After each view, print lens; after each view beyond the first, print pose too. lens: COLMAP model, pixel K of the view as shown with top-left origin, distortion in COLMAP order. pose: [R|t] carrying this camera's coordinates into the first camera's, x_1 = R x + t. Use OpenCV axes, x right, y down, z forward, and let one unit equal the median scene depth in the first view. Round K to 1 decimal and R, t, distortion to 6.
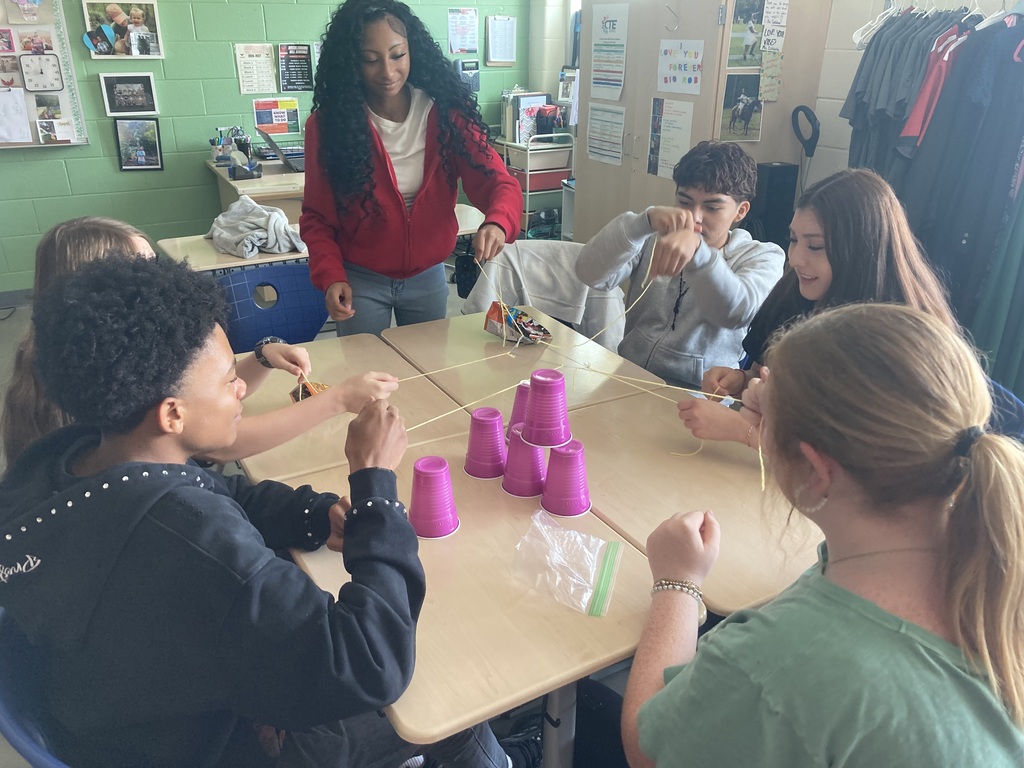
lens RADIAL K [[821.4, 0, 509.0], [0, 821.4, 386.1], [0, 0, 1]] dist [0.006811, -0.001804]
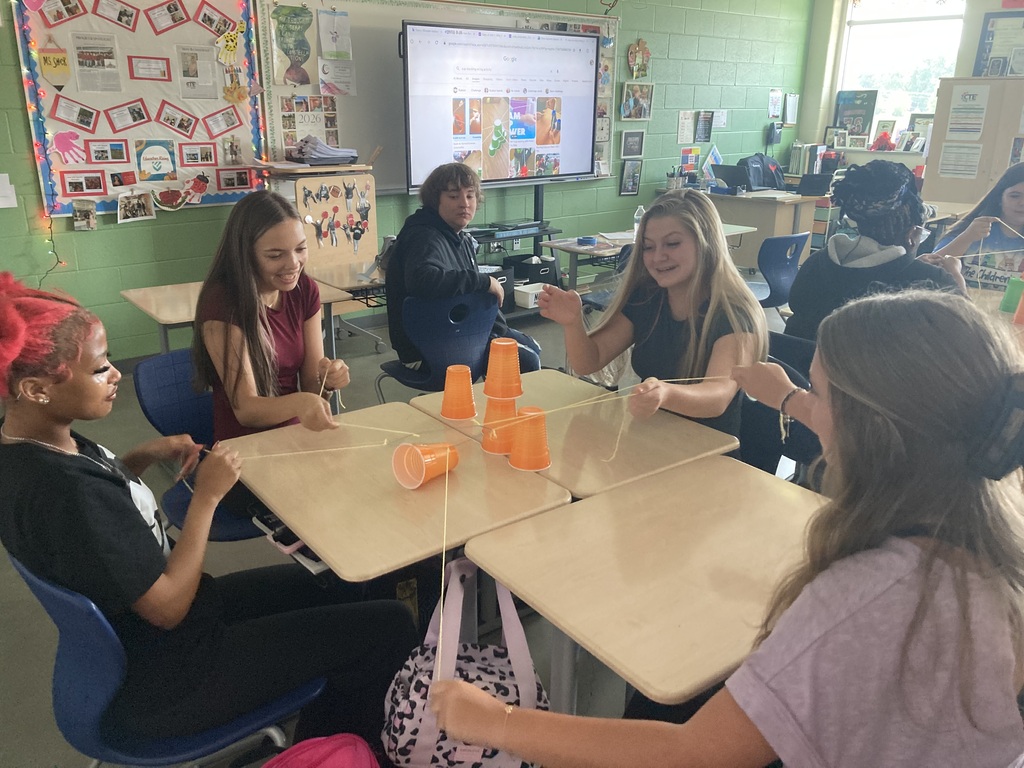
lens RADIAL K [[821.4, 0, 511.2], [0, 821.4, 382.8], [0, 0, 1]] dist [0.006811, -0.001804]
pose [[0.979758, -0.064866, 0.189384, -1.276616], [0.081516, 0.993335, -0.081486, 0.227518], [-0.182836, 0.095274, 0.978516, -0.475194]]
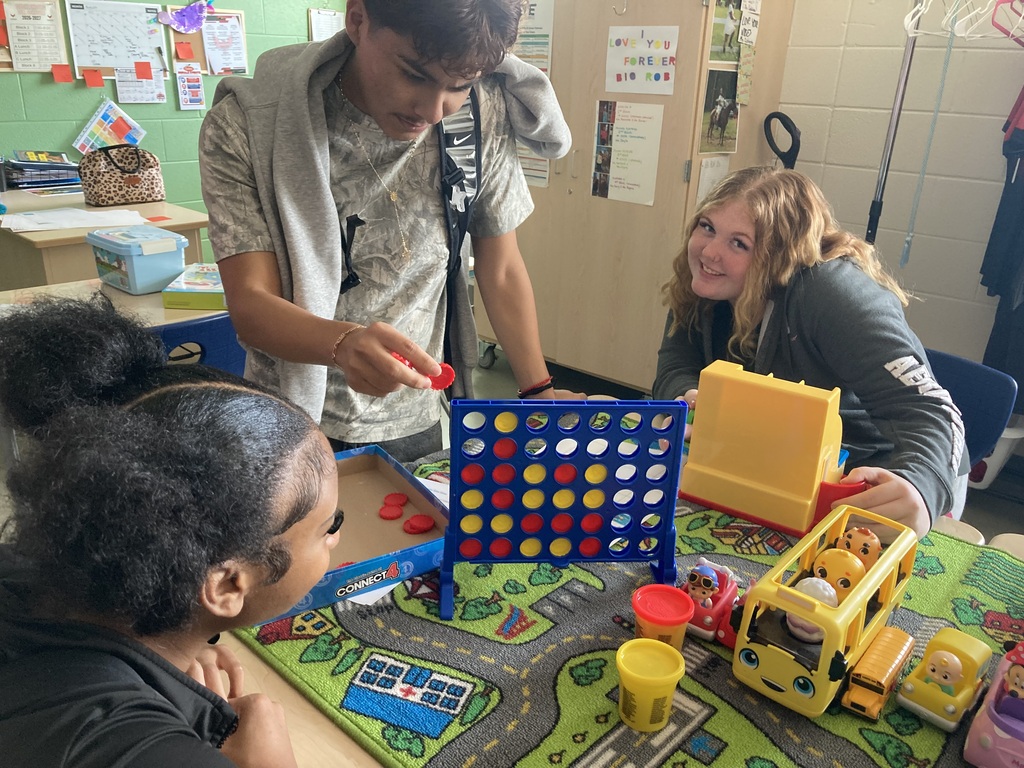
lens RADIAL K [[821.4, 0, 515.2], [0, 821.4, 382.3], [0, 0, 1]] dist [0.006811, -0.001804]
pose [[0.945029, -0.088857, 0.314683, -0.180918], [0.102951, 0.994280, -0.028420, -0.070068], [-0.310357, 0.059255, 0.948771, 0.303442]]
